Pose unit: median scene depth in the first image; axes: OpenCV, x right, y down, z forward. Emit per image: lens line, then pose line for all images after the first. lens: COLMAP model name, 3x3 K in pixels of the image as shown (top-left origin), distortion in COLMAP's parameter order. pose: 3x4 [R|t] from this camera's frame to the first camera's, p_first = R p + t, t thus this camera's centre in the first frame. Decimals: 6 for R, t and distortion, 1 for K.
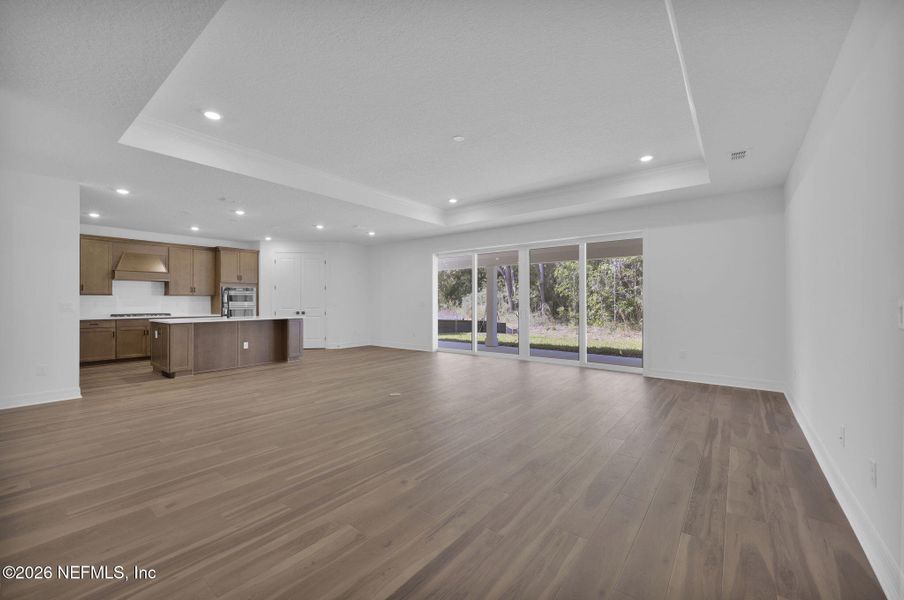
lens RADIAL K [[362.6, 0, 450.4], [0, 362.6, 299.4], [0, 0, 1]] dist [-0.001743, -0.000305]
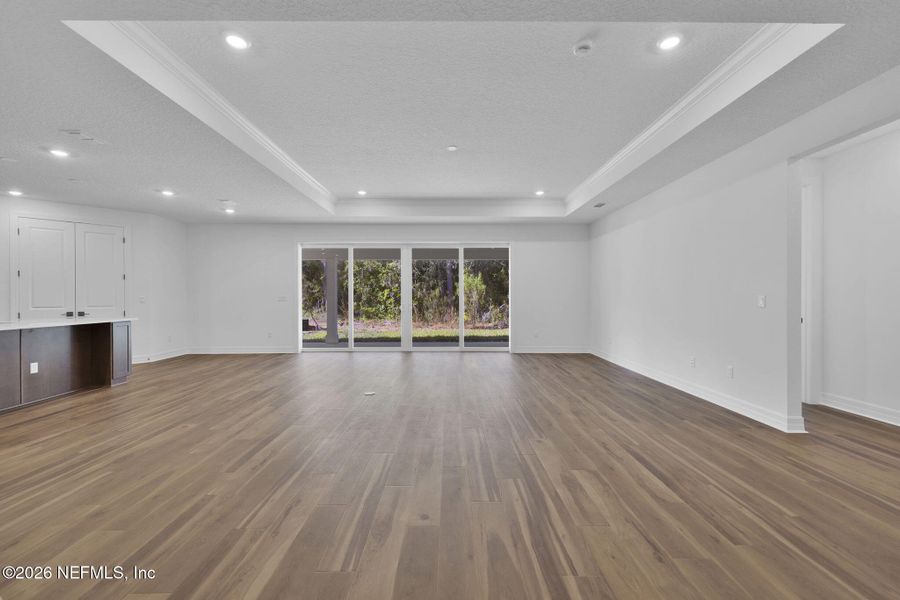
lens RADIAL K [[373.6, 0, 450.8], [0, 373.6, 294.9], [0, 0, 1]] dist [0.001007, -0.000084]
pose [[0.782282, 0.002884, 0.622917, -0.419816], [-0.003097, 0.999995, -0.000740, 0.001793], [-0.622916, -0.001351, 0.782287, 0.069055]]
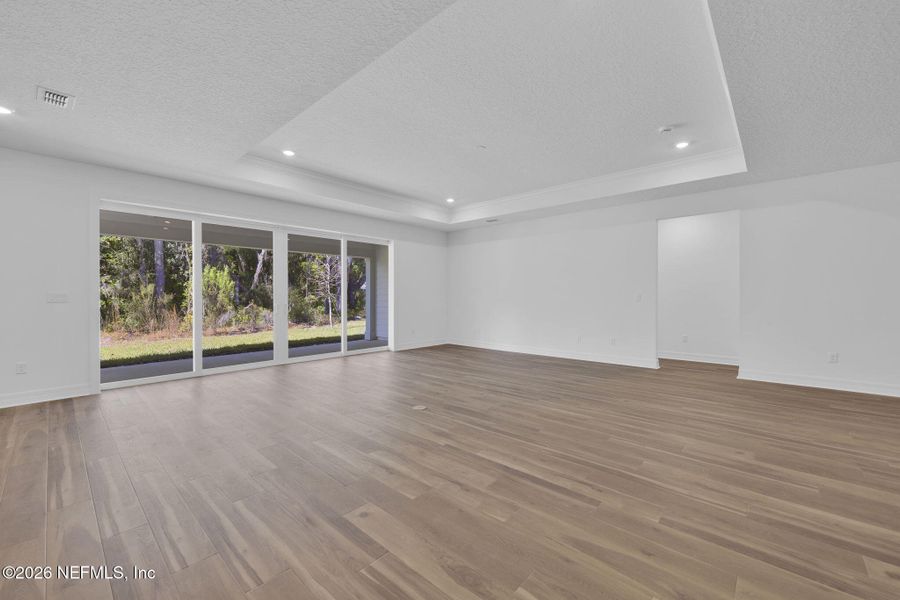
lens RADIAL K [[365.1, 0, 450.0], [0, 365.1, 300.0], [0, 0, 1]] dist [-0.001787, -0.000206]
pose [[0.065766, -0.011107, 0.997773, -0.674229], [-0.005659, 0.999918, 0.011504, 0.007628], [-0.997819, -0.006403, 0.065698, 0.617976]]
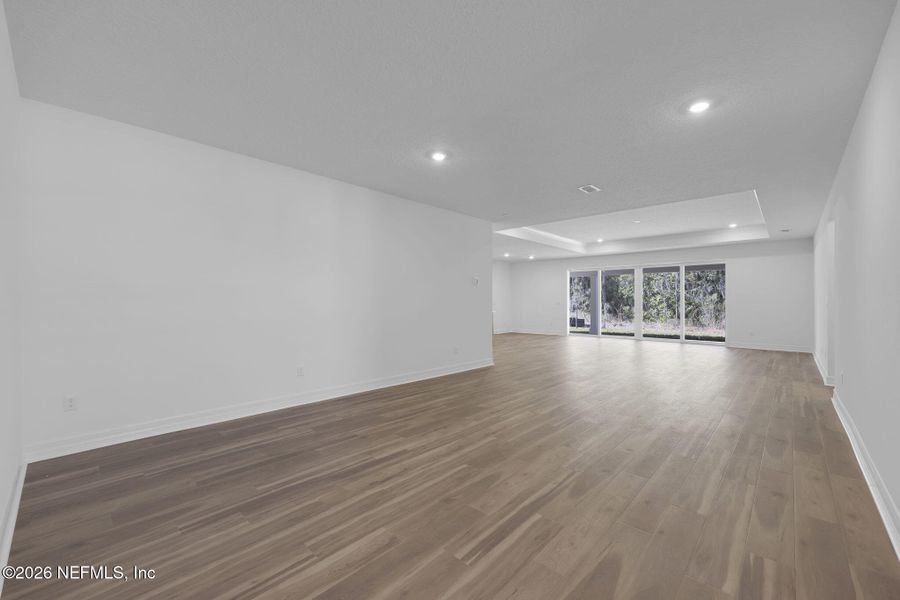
lens RADIAL K [[365.1, 0, 450.0], [0, 365.1, 300.0], [0, 0, 1]] dist [-0.001787, -0.000206]
pose [[0.996446, 0.001415, -0.084217, -0.516909], [-0.001206, 0.999996, 0.002535, -0.004861], [0.084220, -0.002424, 0.996444, -0.683709]]
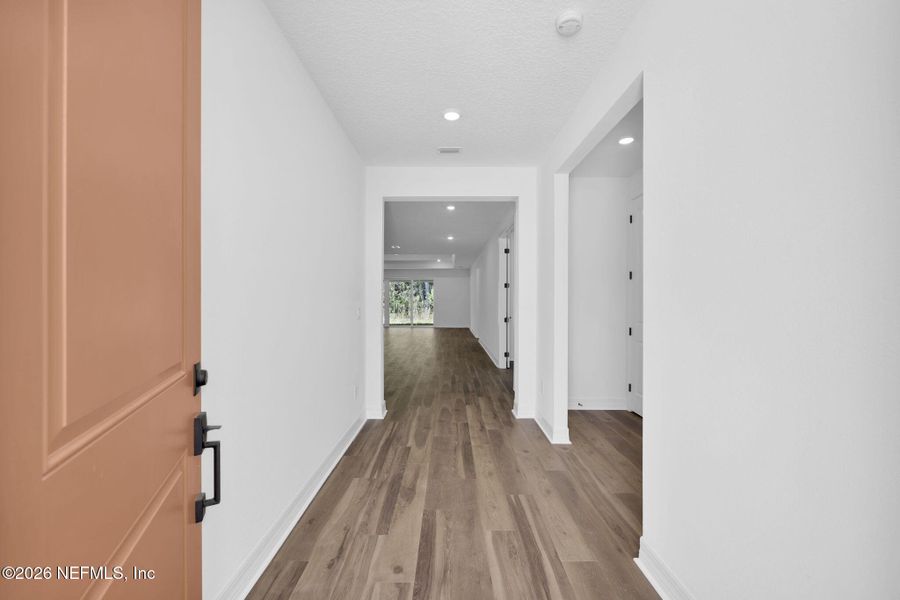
lens RADIAL K [[365.1, 0, 450.0], [0, 365.1, 300.0], [0, 0, 1]] dist [-0.001787, -0.000206]
pose [[0.785035, 0.001516, 0.619449, -1.039152], [-0.006123, 0.999967, 0.005312, -0.023332], [-0.619421, -0.007963, 0.785019, -1.217839]]
